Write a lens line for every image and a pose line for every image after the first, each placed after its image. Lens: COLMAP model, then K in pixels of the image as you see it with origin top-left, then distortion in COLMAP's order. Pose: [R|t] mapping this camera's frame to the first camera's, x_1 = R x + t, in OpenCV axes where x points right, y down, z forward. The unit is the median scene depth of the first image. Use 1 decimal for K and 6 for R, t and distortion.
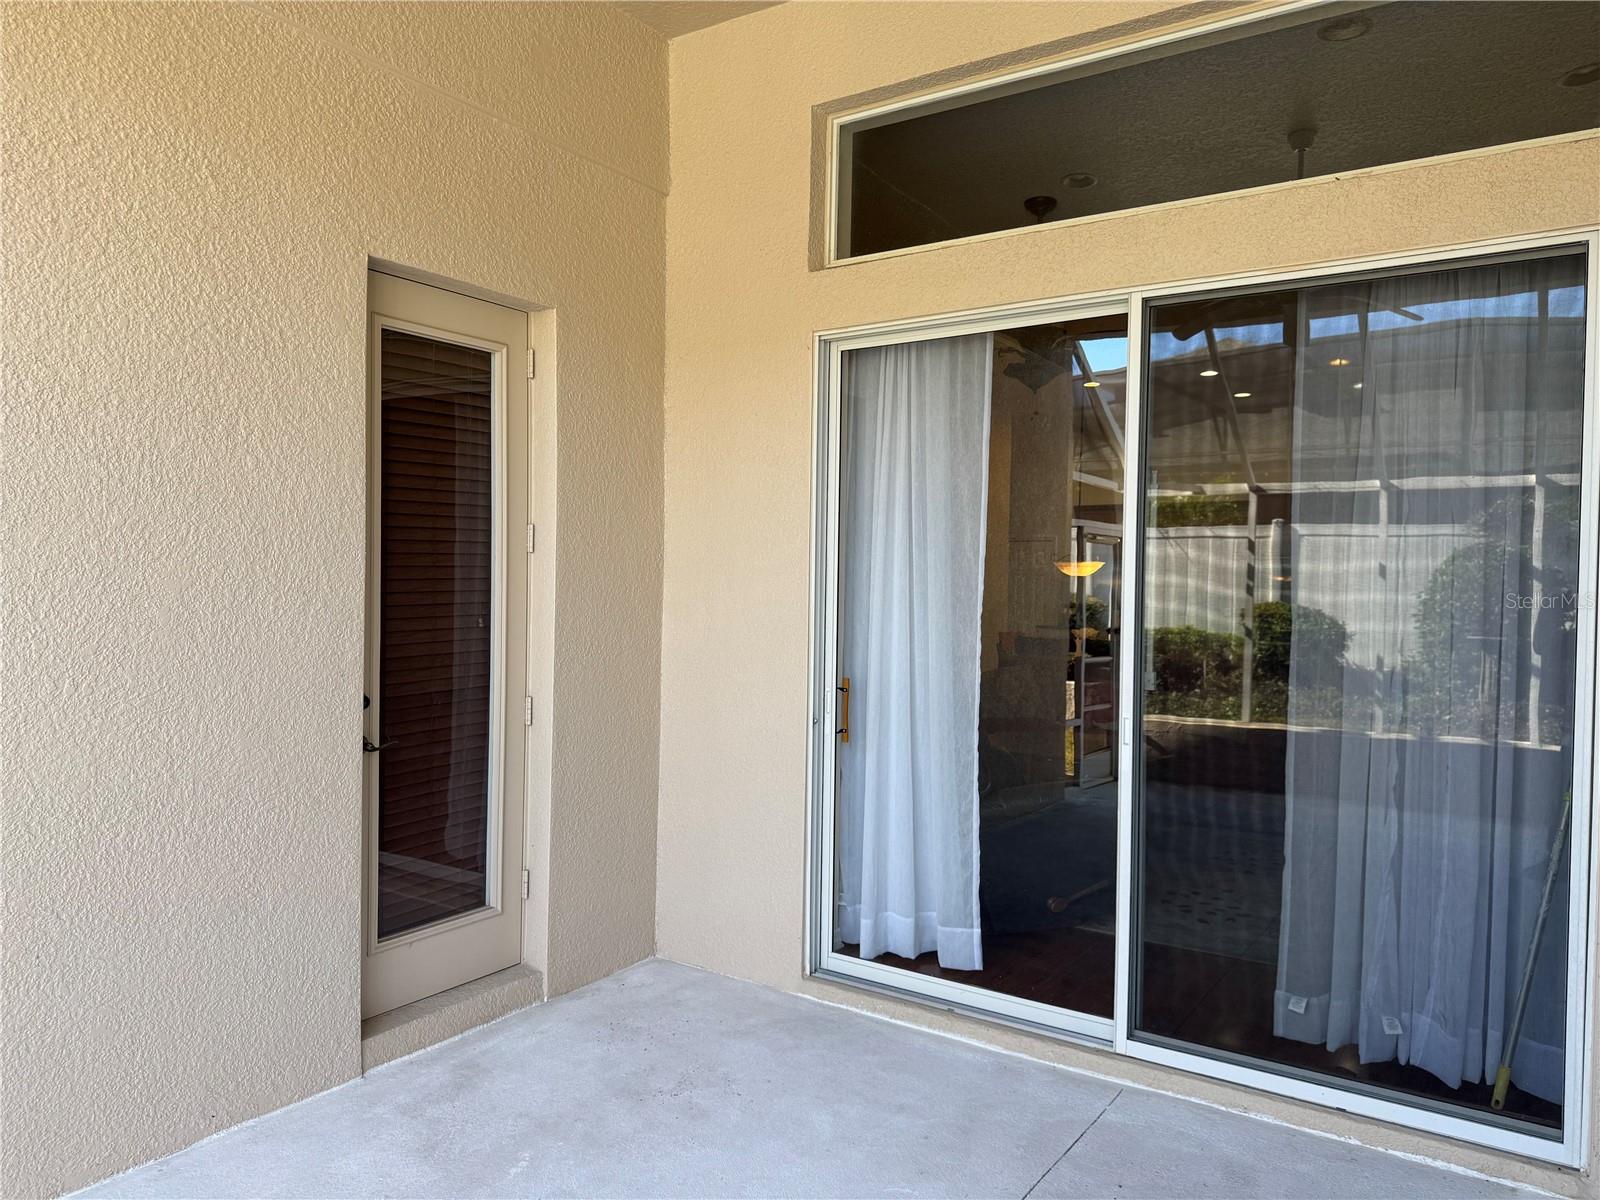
lens RADIAL K [[1121.9, 0, 800.0], [0, 1121.9, 600.0], [0, 0, 1]] dist [0.027340, -0.032938]
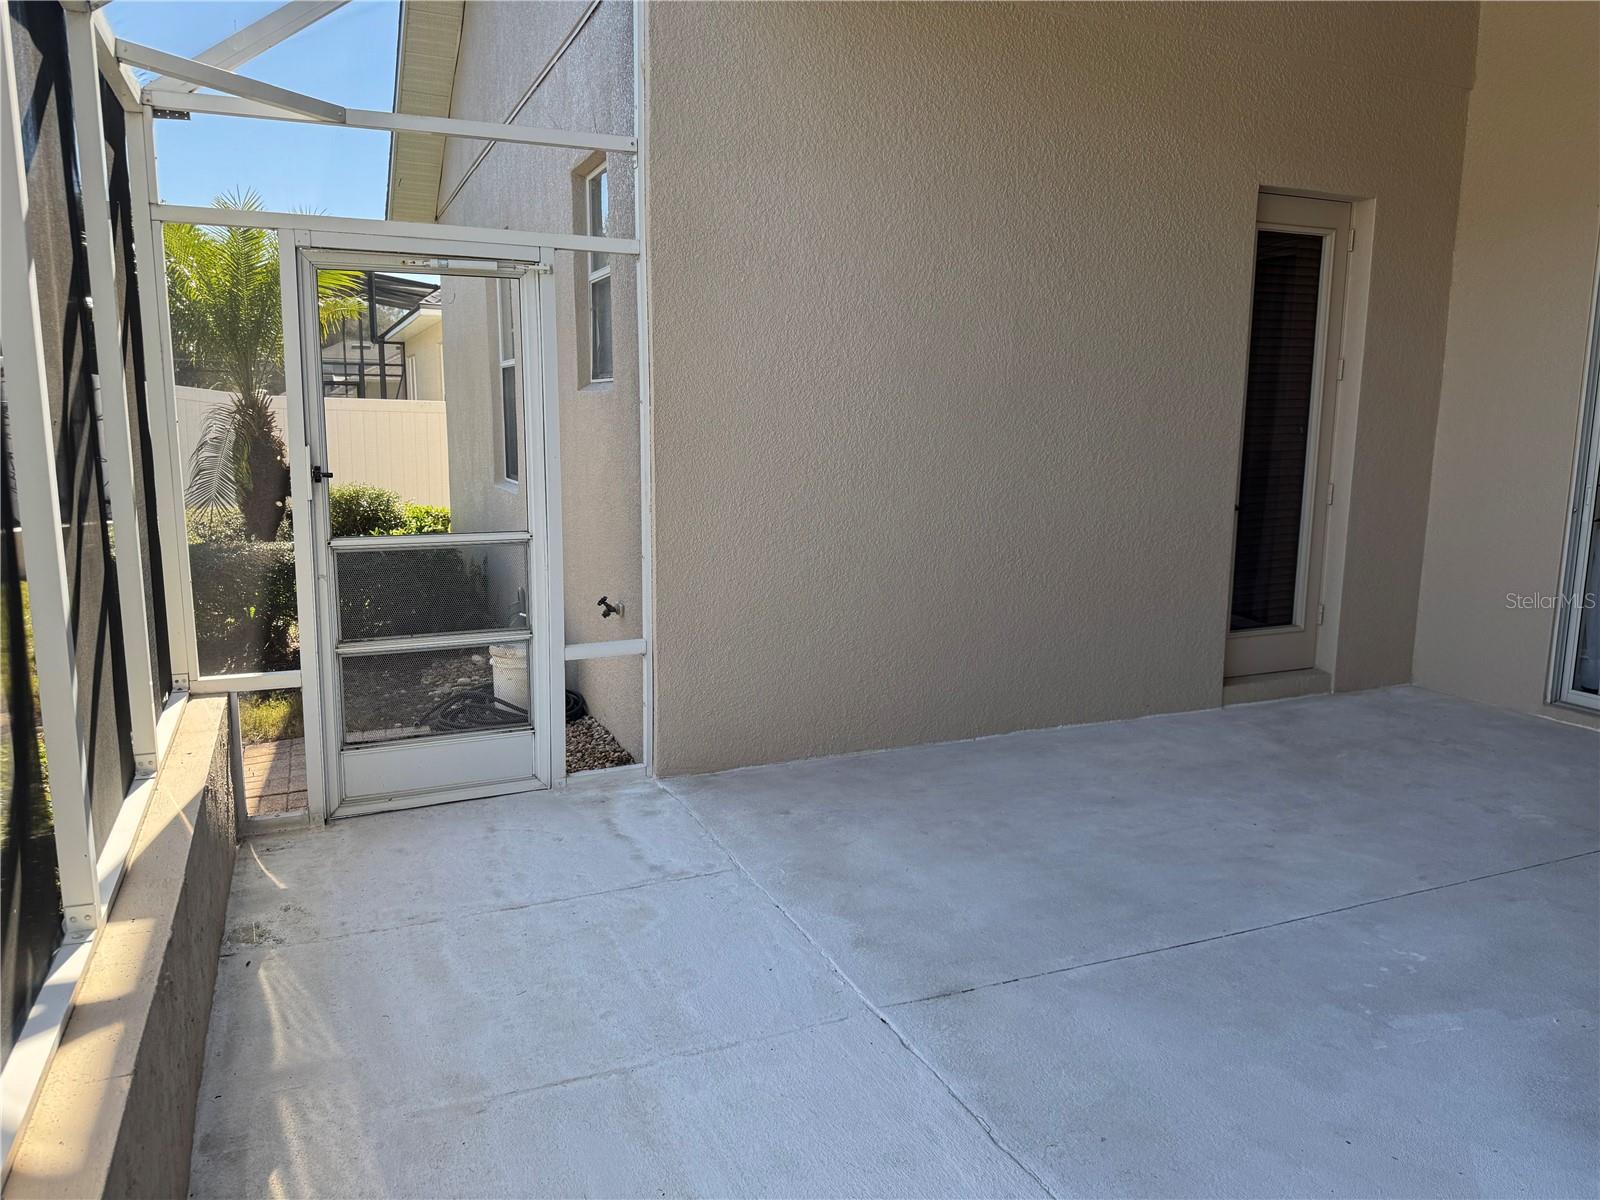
lens RADIAL K [[1121.9, 0, 800.0], [0, 1121.9, 600.0], [0, 0, 1]] dist [0.027340, -0.032938]
pose [[0.845766, 0.078901, -0.527688, -0.048249], [-0.006807, 0.990521, 0.137195, 0.040625], [0.533511, -0.112443, 0.838286, -0.577711]]
